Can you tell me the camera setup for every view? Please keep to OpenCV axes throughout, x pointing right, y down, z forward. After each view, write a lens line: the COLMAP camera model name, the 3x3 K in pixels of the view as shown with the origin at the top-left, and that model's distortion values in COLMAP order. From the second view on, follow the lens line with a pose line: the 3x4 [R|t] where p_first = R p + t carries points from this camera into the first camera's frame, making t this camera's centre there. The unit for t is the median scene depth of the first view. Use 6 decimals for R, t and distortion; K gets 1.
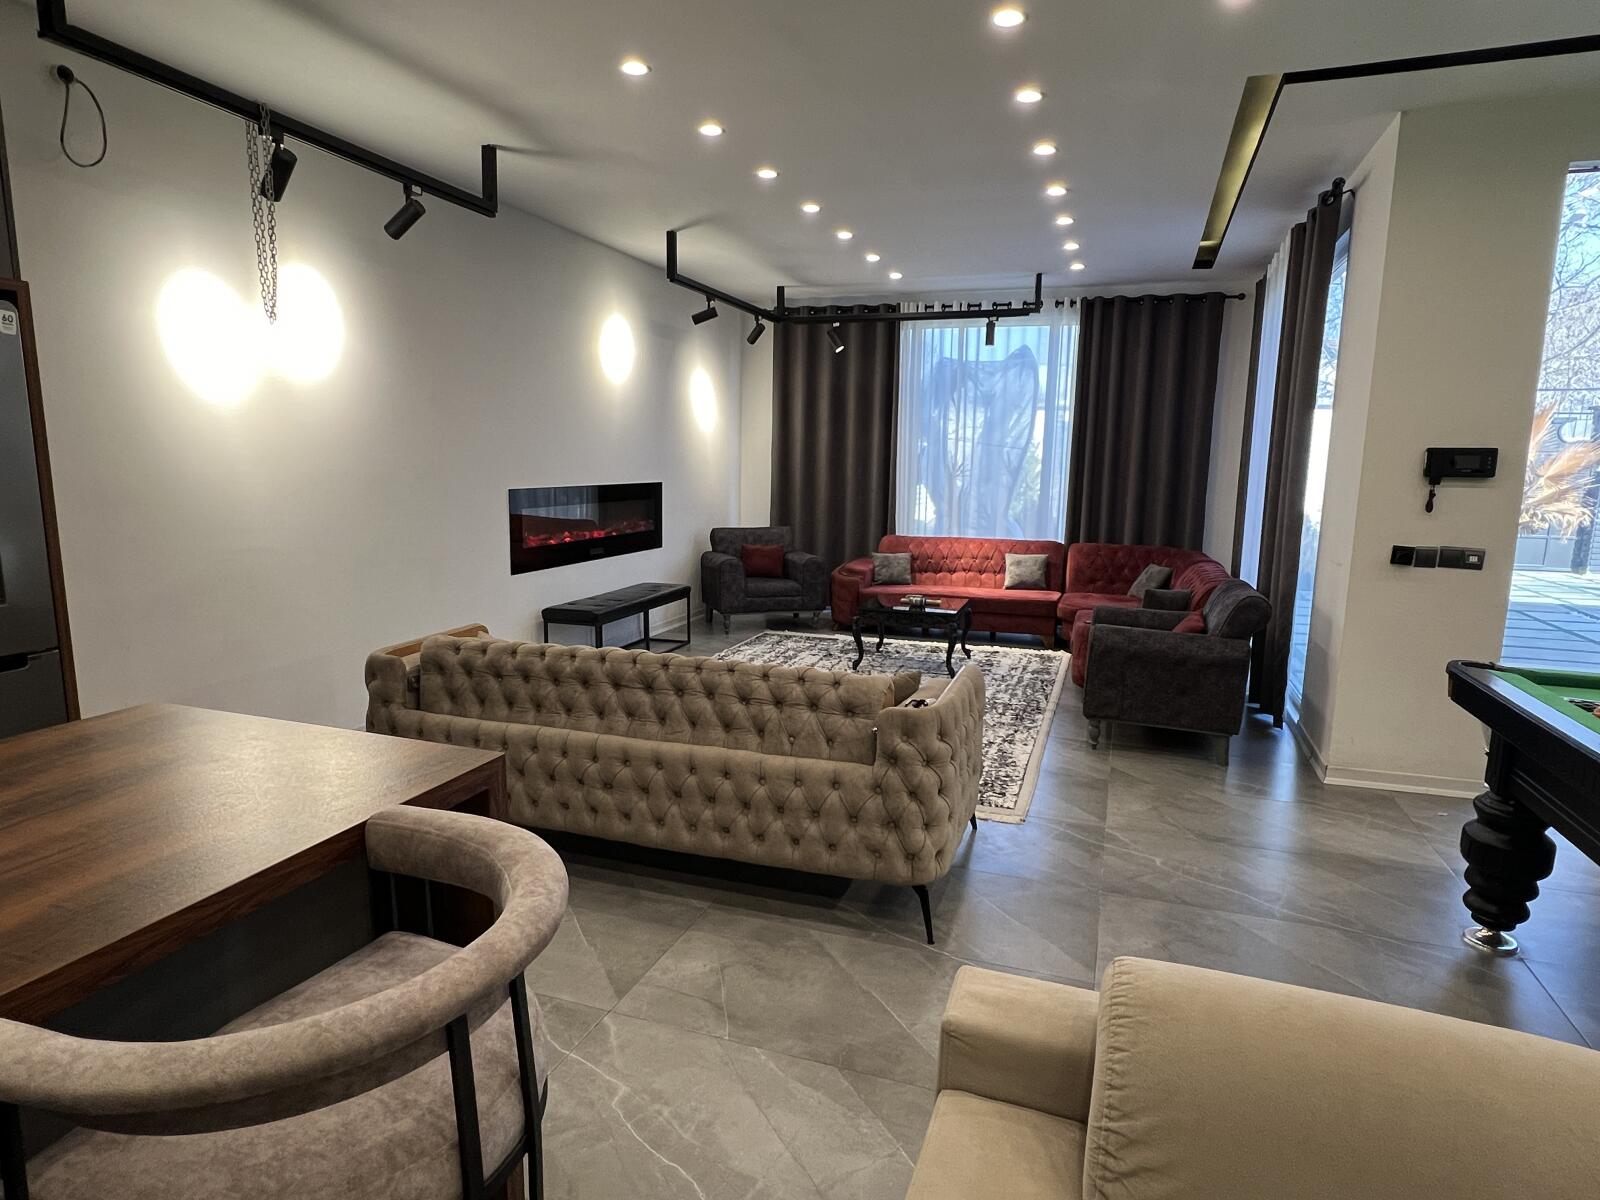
lens RADIAL K [[922.9, 0, 797.6], [0, 922.9, 606.1], [0, 0, 1]] dist [-0.002899, -0.000231]
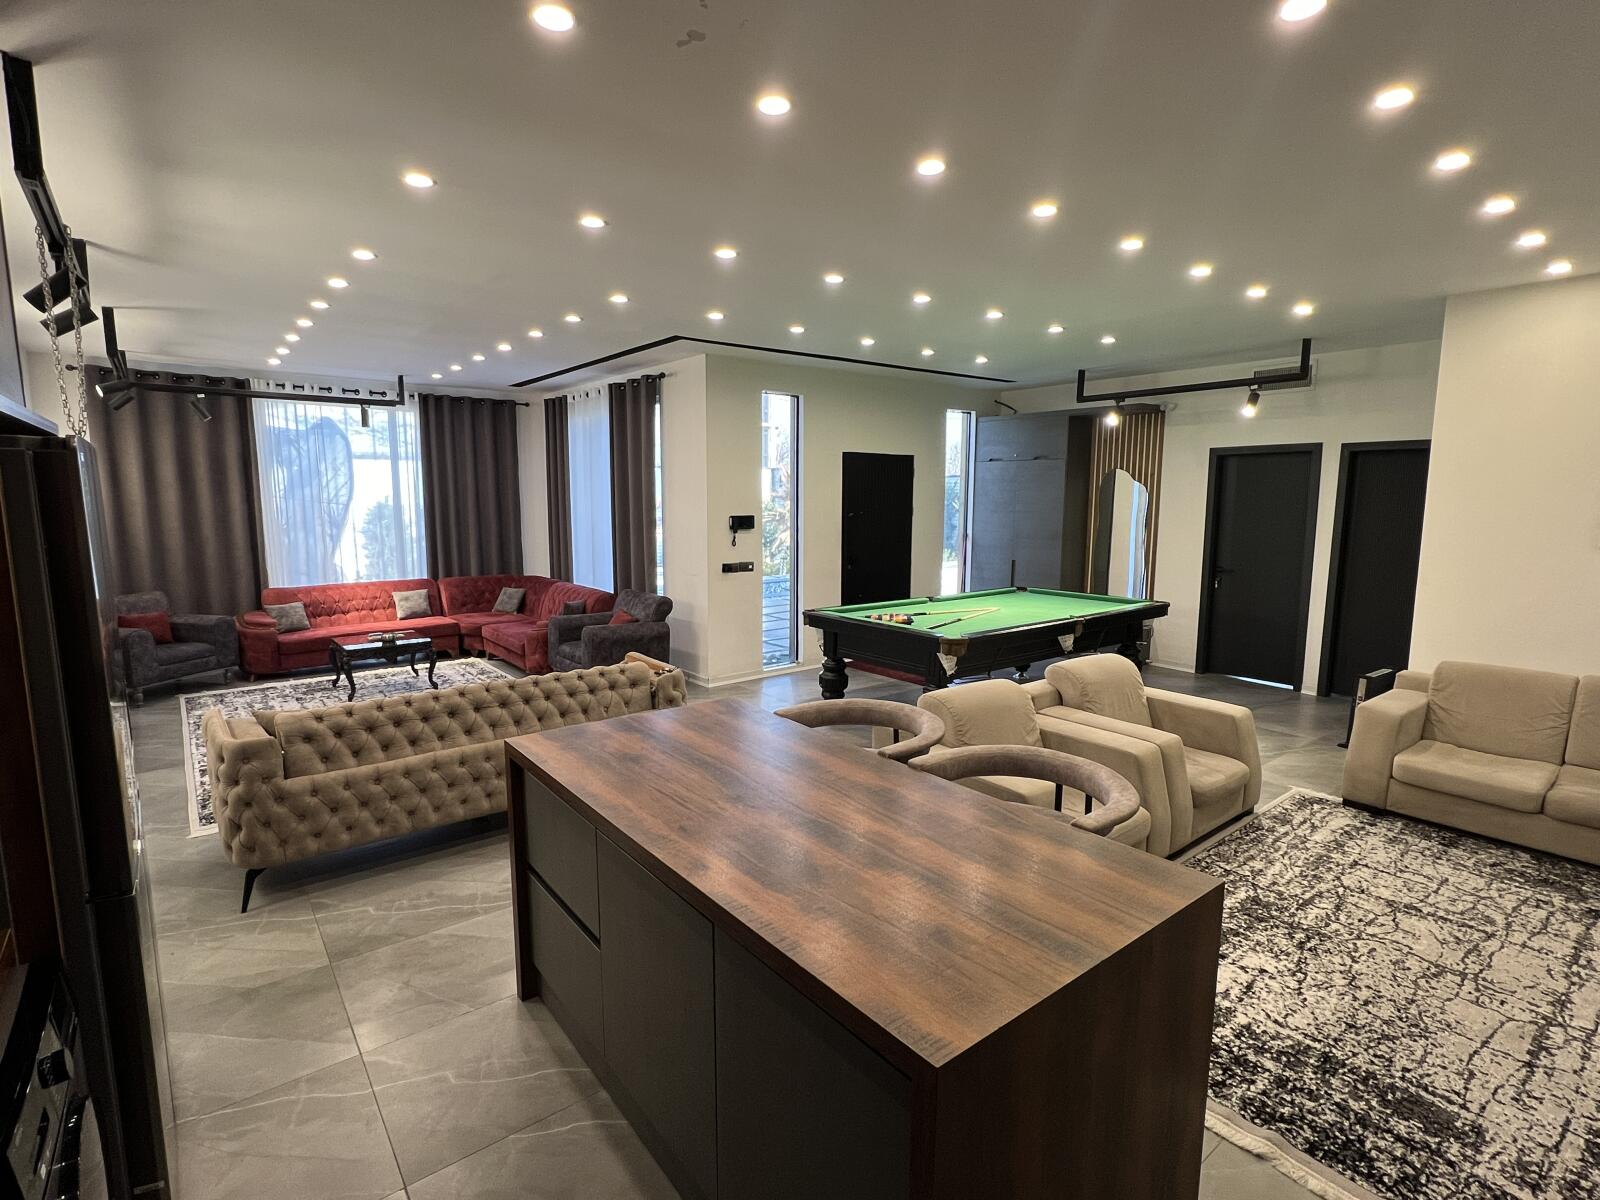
lens RADIAL K [[792.1, 0, 798.1], [0, 792.1, 601.2], [0, 0, 1]] dist [0.000466, 0.000037]
pose [[0.527904, -0.126947, 0.839763, -0.699070], [0.137962, 0.988451, 0.062696, -0.065693], [-0.838024, 0.082758, 0.539321, -0.070067]]
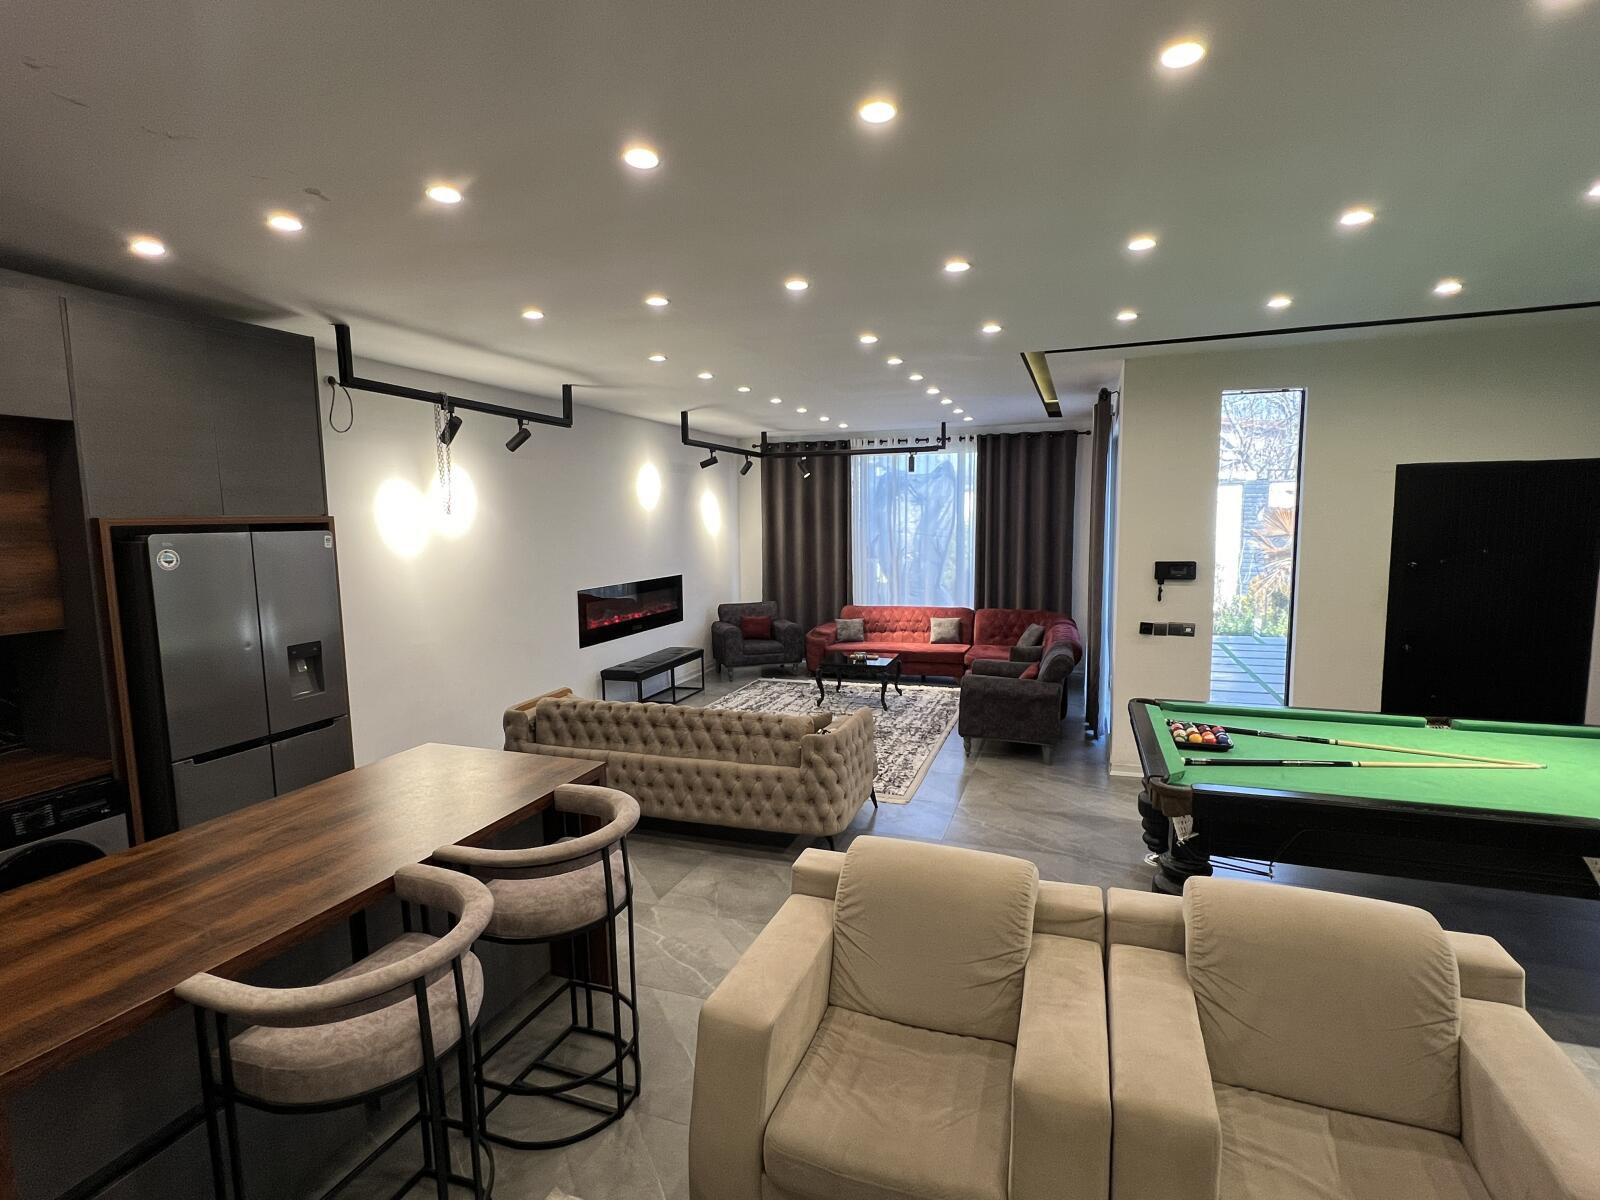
lens RADIAL K [[792.1, 0, 798.1], [0, 792.1, 601.2], [0, 0, 1]] dist [0.000466, 0.000037]
pose [[0.999569, -0.028516, -0.006950, 0.063742], [0.028103, 0.998165, -0.053644, -0.042124], [0.008467, 0.053426, 0.998536, -0.347110]]
